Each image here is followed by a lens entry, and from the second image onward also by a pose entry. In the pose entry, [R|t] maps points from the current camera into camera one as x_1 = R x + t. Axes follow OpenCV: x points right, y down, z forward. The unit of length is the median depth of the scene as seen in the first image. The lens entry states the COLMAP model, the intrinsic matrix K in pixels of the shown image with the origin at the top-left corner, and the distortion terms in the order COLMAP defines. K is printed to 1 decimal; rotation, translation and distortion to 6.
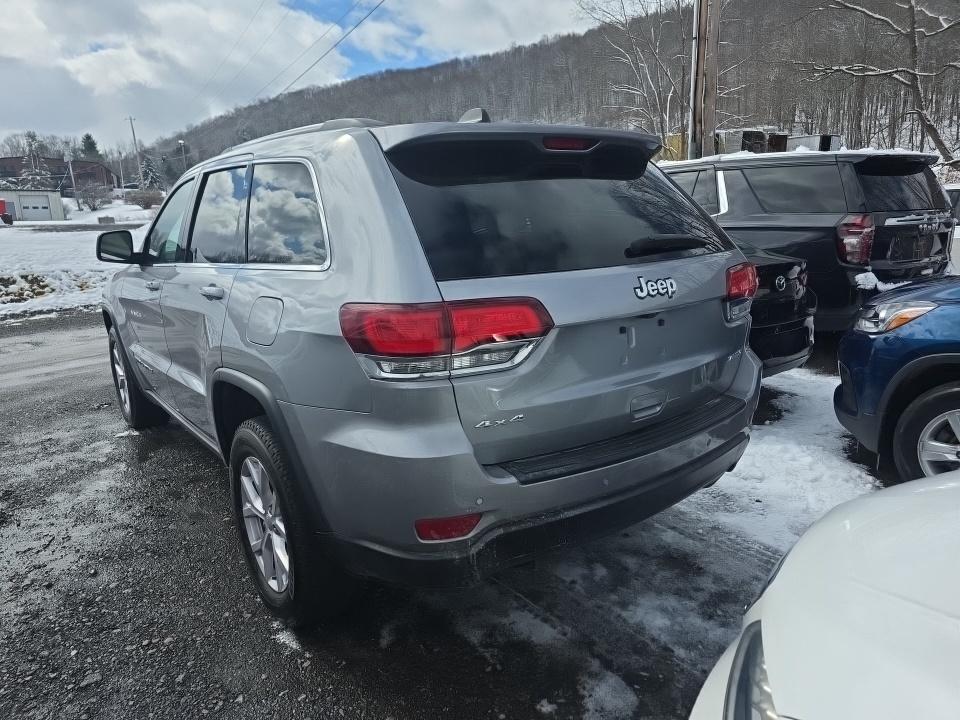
lens RADIAL K [[677.5, 0, 480.0], [0, 677.5, 360.0], [0, 0, 1]] dist [0.053571, -0.049632]
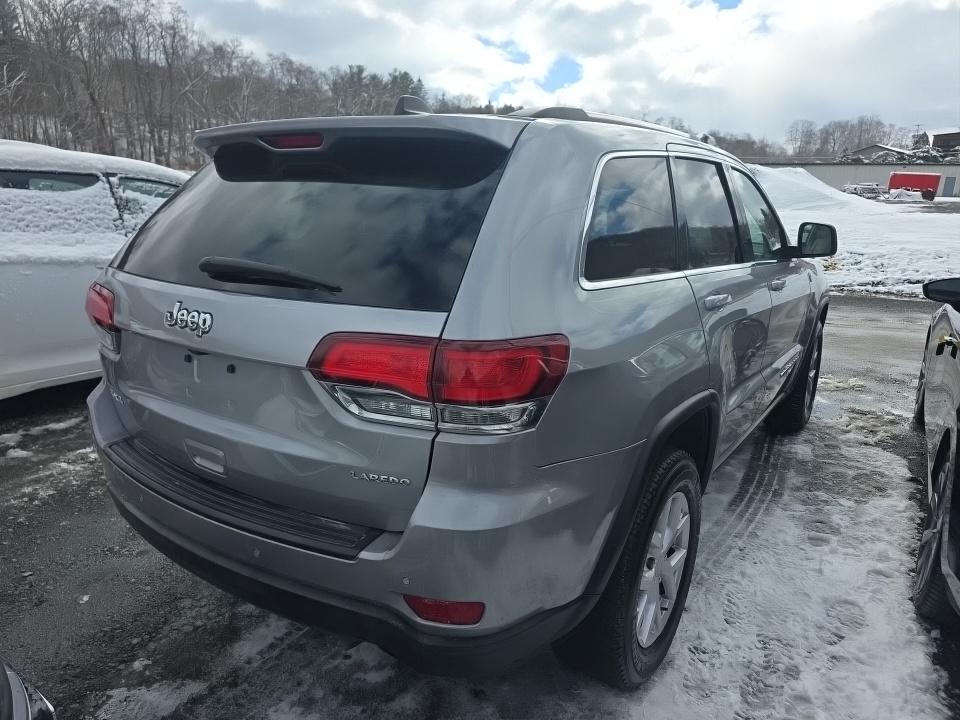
lens RADIAL K [[677.5, 0, 480.0], [0, 677.5, 360.0], [0, 0, 1]] dist [0.053571, -0.049632]
pose [[0.277831, 0.258277, -0.925258, 1.155827], [-0.224277, 0.954000, 0.198955, -0.308915], [0.934082, 0.152239, 0.322977, 1.083761]]
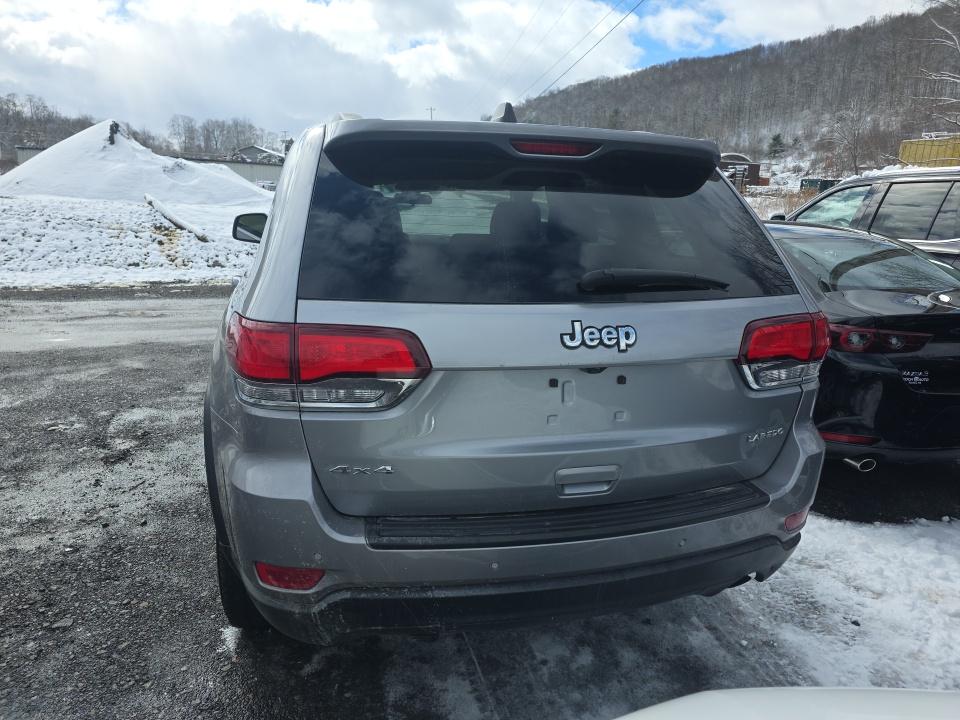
lens RADIAL K [[677.5, 0, 480.0], [0, 677.5, 360.0], [0, 0, 1]] dist [0.053571, -0.049632]
pose [[0.926125, 0.141388, -0.349718, 0.405684], [-0.137232, 0.989856, 0.036773, -0.089016], [0.351369, 0.013936, 0.936133, 0.221490]]
